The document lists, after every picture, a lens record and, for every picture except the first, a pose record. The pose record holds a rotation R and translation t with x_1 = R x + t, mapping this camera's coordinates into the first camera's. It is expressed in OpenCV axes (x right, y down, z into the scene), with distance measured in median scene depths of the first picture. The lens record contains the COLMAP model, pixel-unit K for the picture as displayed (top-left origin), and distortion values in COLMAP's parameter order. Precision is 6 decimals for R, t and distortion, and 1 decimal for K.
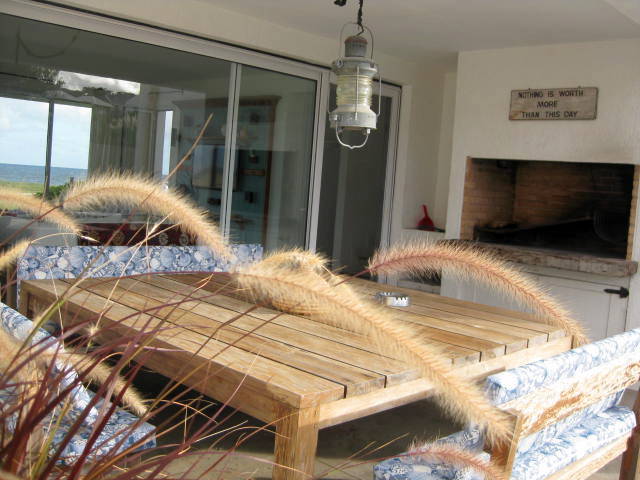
lens RADIAL K [[698.5, 0, 320.0], [0, 698.5, 240.0], [0, 0, 1]] dist [-0.143440, 0.026294]
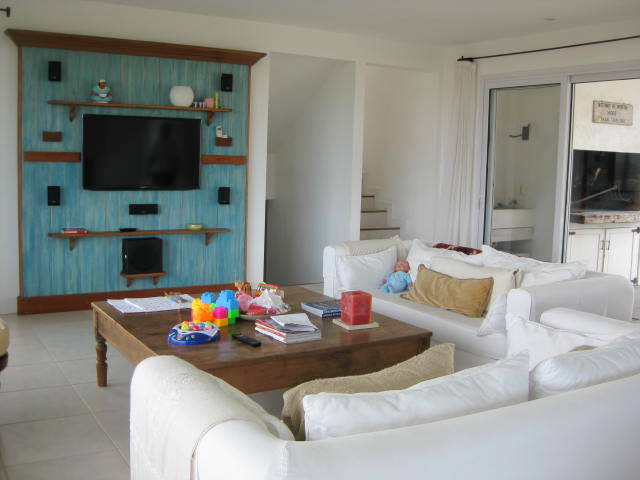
lens RADIAL K [[698.5, 0, 320.0], [0, 698.5, 240.0], [0, 0, 1]] dist [-0.143440, 0.026294]
pose [[0.245897, -0.180990, 0.952249, -1.240175], [0.067584, 0.983223, 0.169425, -0.216763], [-0.966937, 0.022696, 0.254003, 1.228855]]
